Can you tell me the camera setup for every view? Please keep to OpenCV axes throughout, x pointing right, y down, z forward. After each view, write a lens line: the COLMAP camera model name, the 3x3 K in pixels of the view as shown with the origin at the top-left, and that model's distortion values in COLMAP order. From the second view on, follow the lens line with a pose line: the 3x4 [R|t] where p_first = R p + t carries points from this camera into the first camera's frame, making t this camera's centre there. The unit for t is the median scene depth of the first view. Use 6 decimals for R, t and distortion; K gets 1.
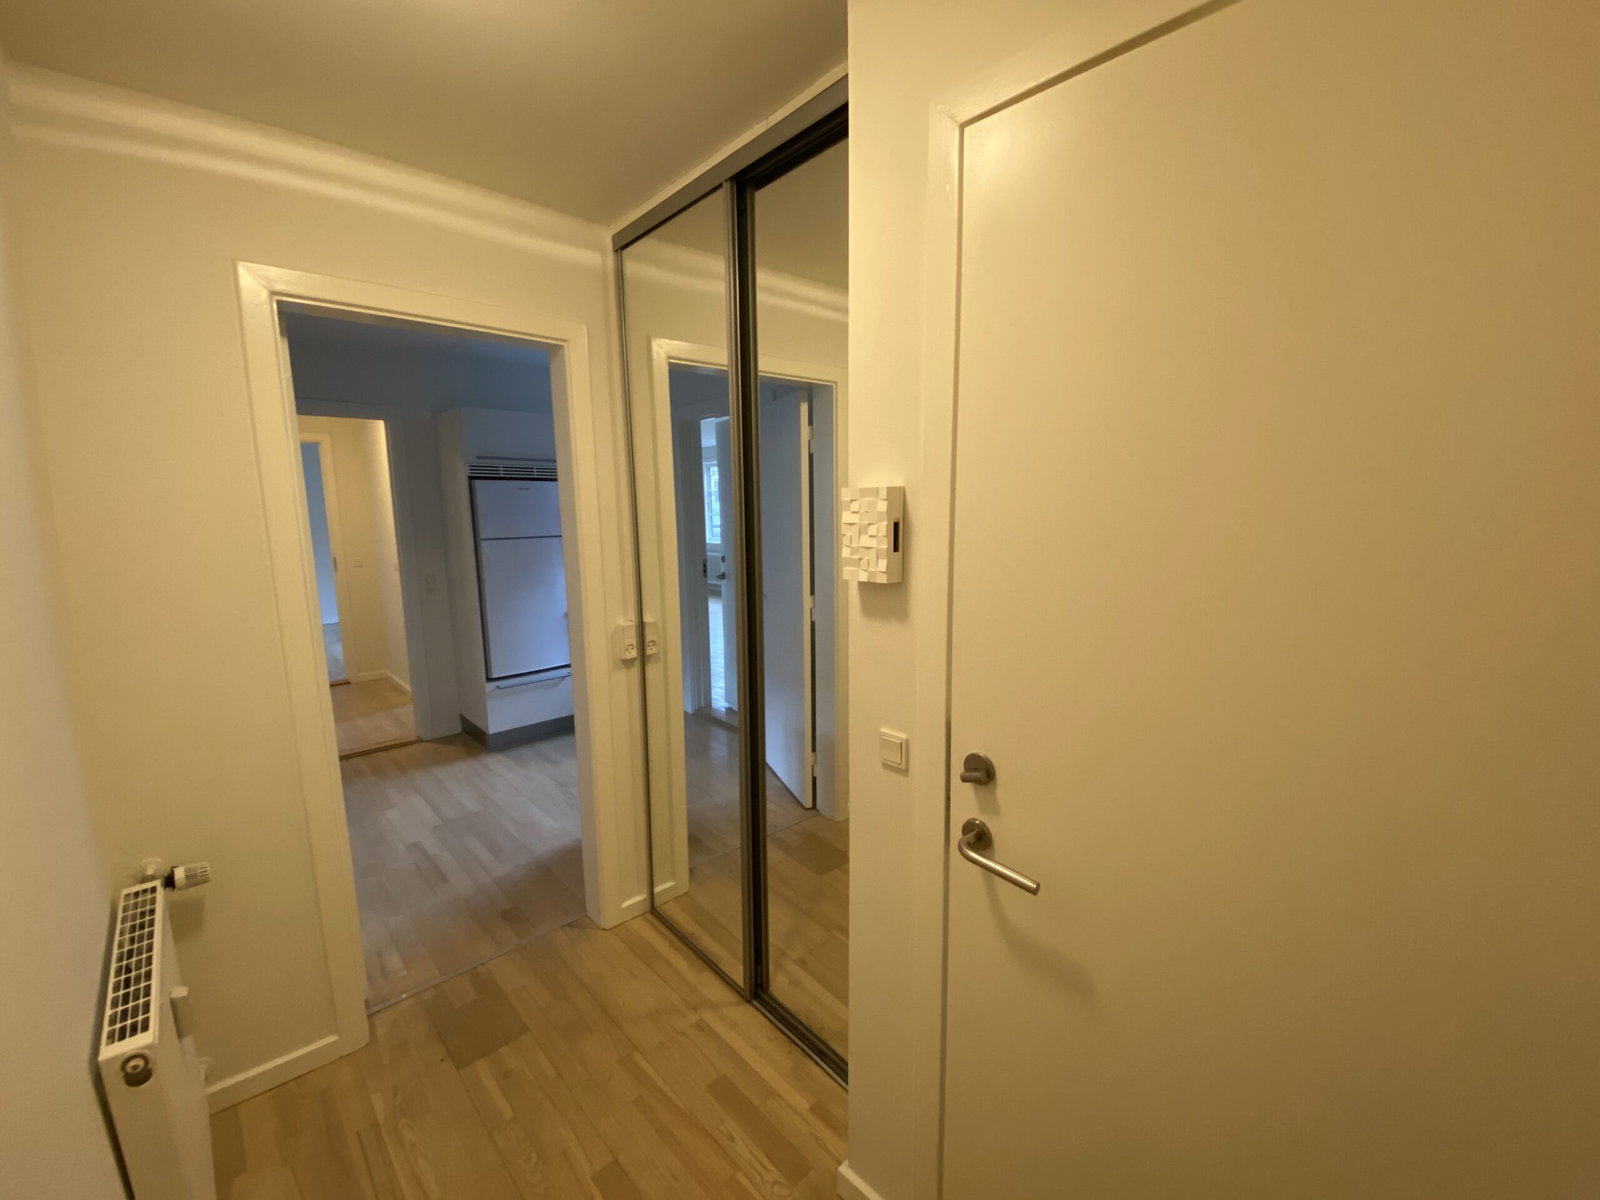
lens RADIAL K [[646.8, 0, 807.5], [0, 646.8, 595.3], [0, 0, 1]] dist [-0.000977, -0.011863]
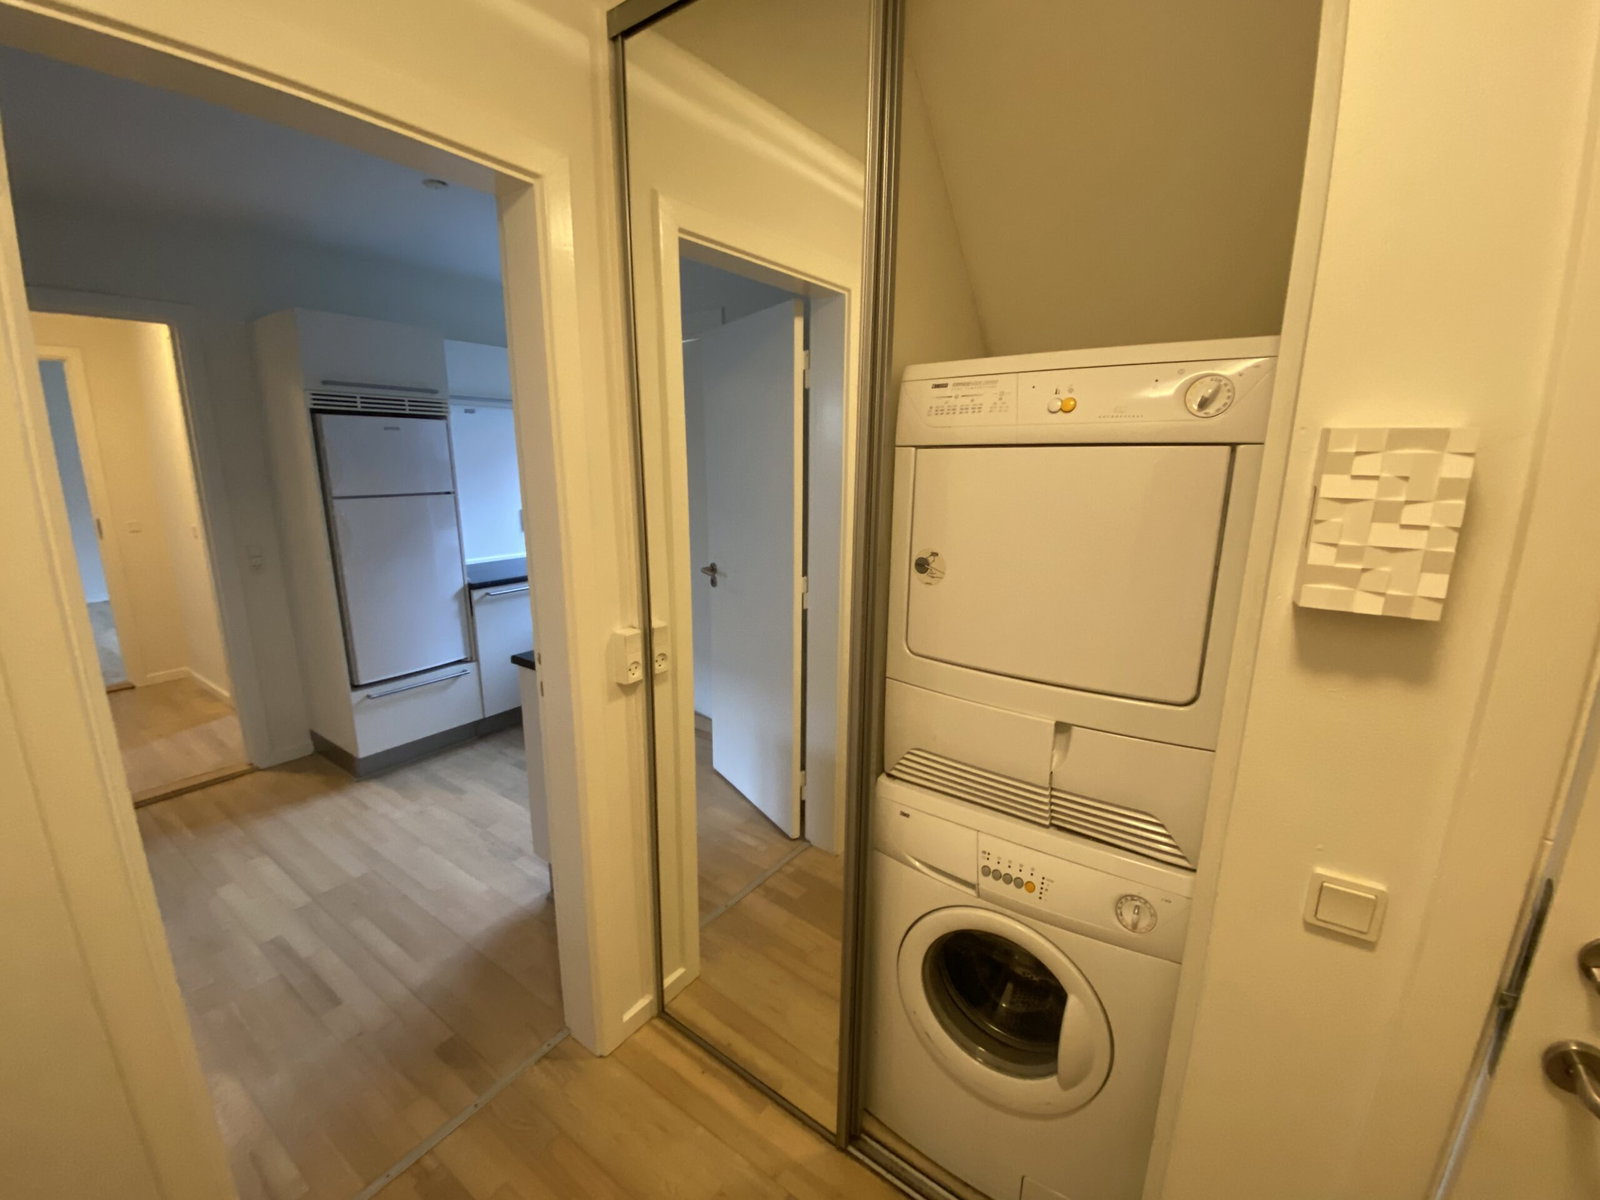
lens RADIAL K [[646.8, 0, 798.3], [0, 646.8, 594.5], [0, 0, 1]] dist [-0.000977, -0.011863]
pose [[0.979428, -0.023464, 0.200426, -0.238184], [0.009646, 0.997526, 0.069641, -0.039401], [-0.201564, -0.066274, 0.977231, 0.303907]]
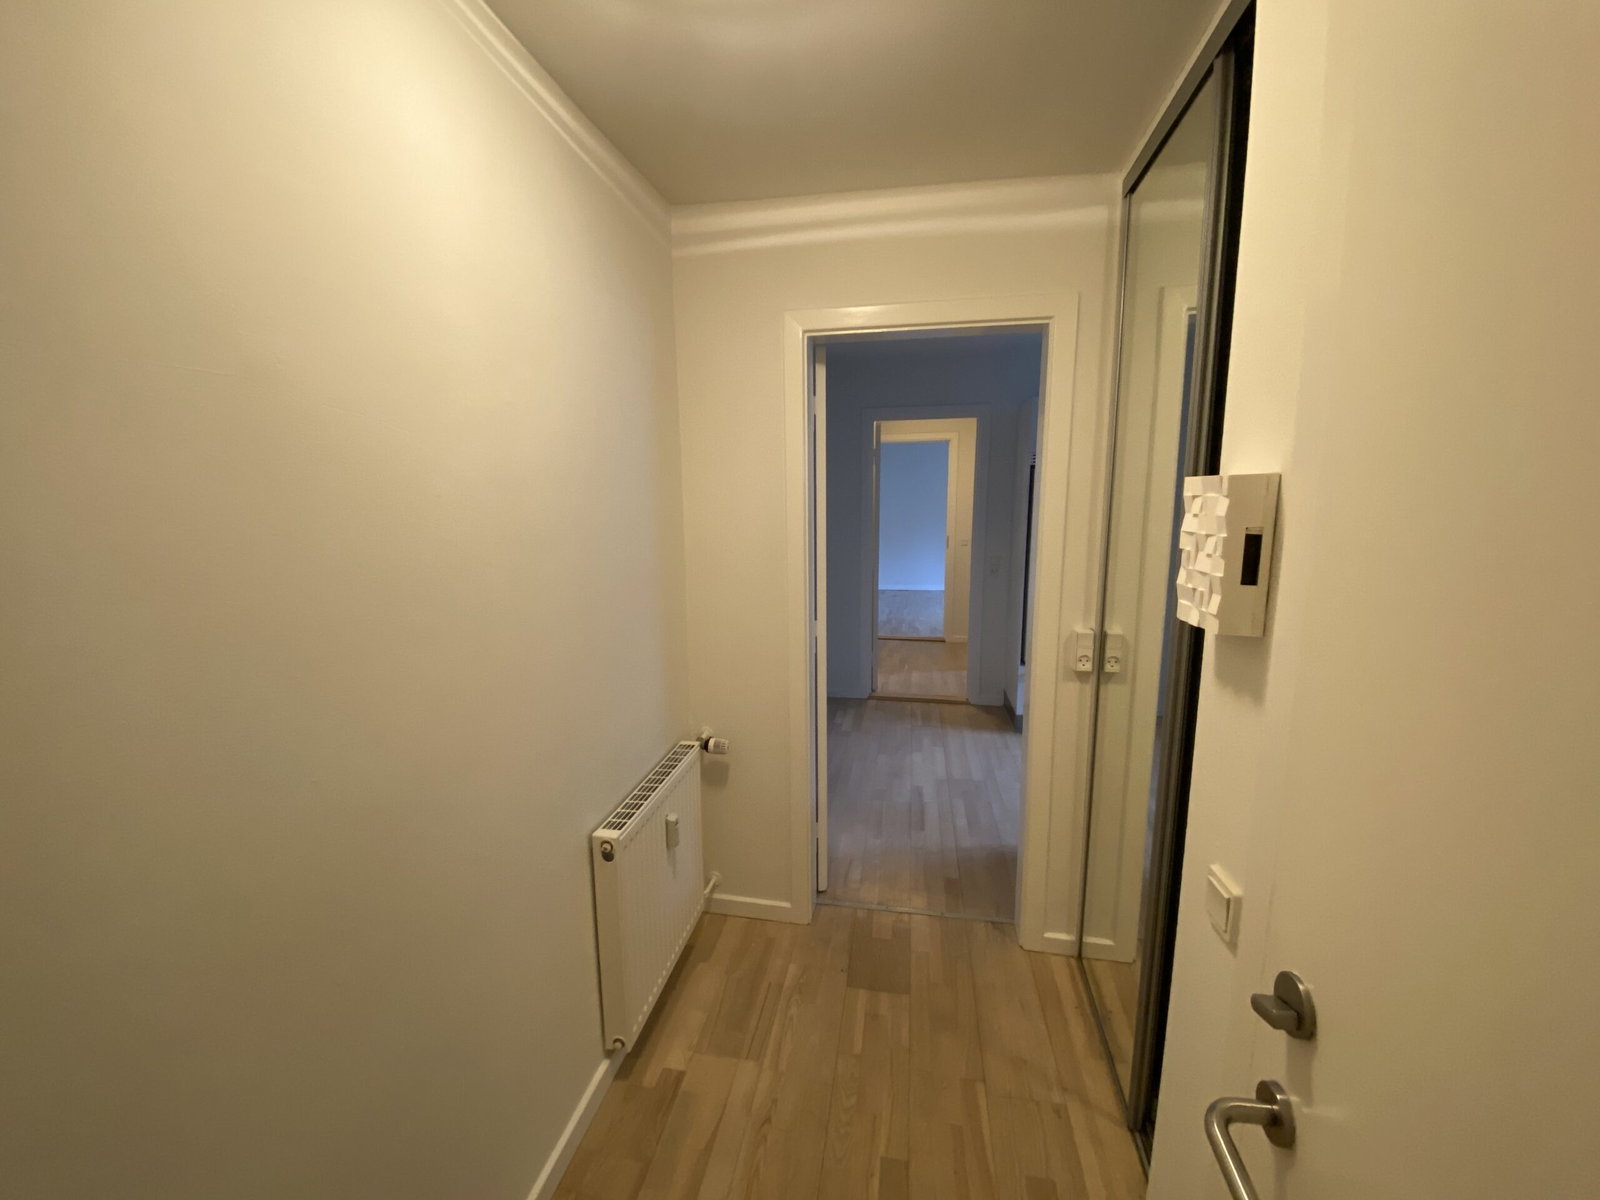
lens RADIAL K [[646.8, 0, 798.9], [0, 646.8, 595.6], [0, 0, 1]] dist [-0.000977, -0.011863]
pose [[0.586039, 0.132598, -0.799360, 0.184640], [-0.115124, 0.990137, 0.079842, -0.028688], [0.802063, 0.045234, 0.595524, 0.160125]]
